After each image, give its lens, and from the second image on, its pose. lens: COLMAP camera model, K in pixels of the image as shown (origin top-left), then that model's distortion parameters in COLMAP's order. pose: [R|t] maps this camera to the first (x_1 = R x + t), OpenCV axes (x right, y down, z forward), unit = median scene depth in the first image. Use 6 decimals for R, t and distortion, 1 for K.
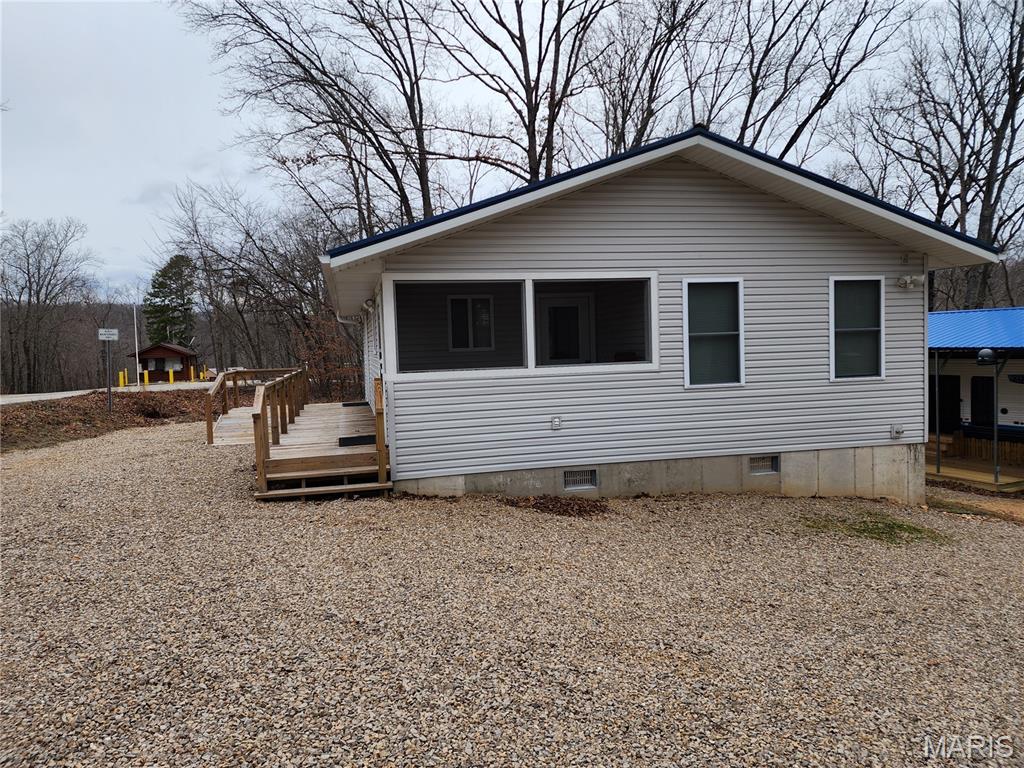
lens RADIAL K [[675.0, 0, 514.9], [0, 675.0, 384.1], [0, 0, 1]] dist [0.083931, -0.078375]
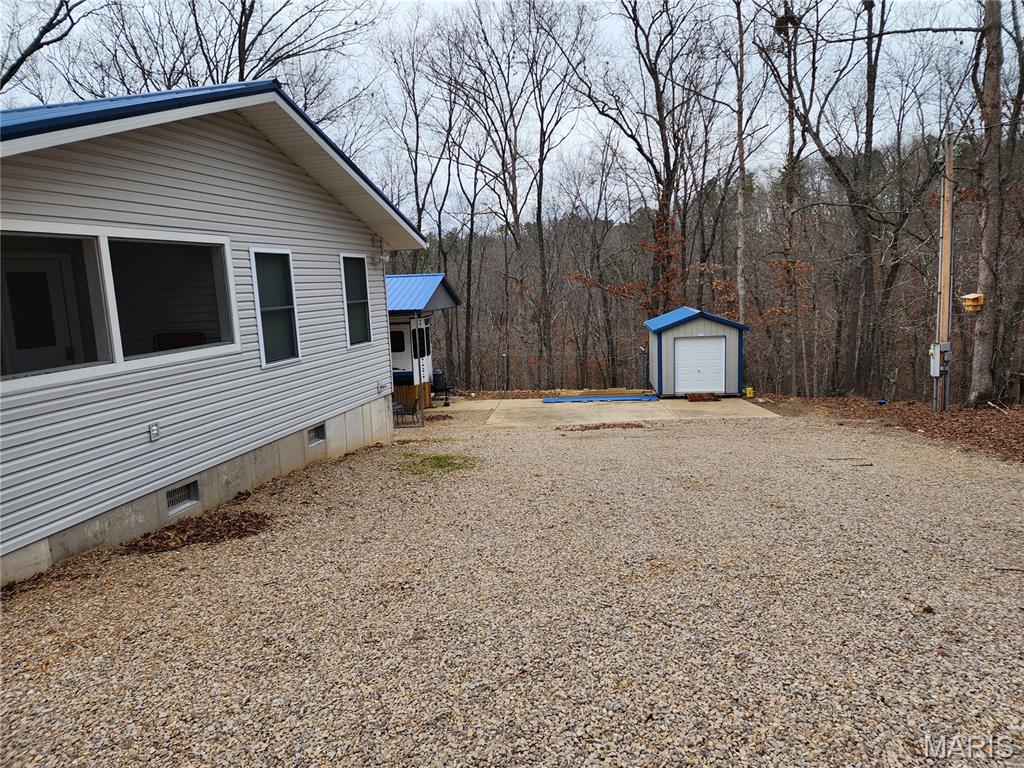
lens RADIAL K [[675.0, 0, 514.1], [0, 675.0, 381.9], [0, 0, 1]] dist [0.083931, -0.078375]
pose [[0.433536, -0.123208, 0.892673, -0.429573], [0.080324, 0.991949, 0.097900, -0.039091], [-0.897549, 0.029260, 0.439943, 0.294162]]
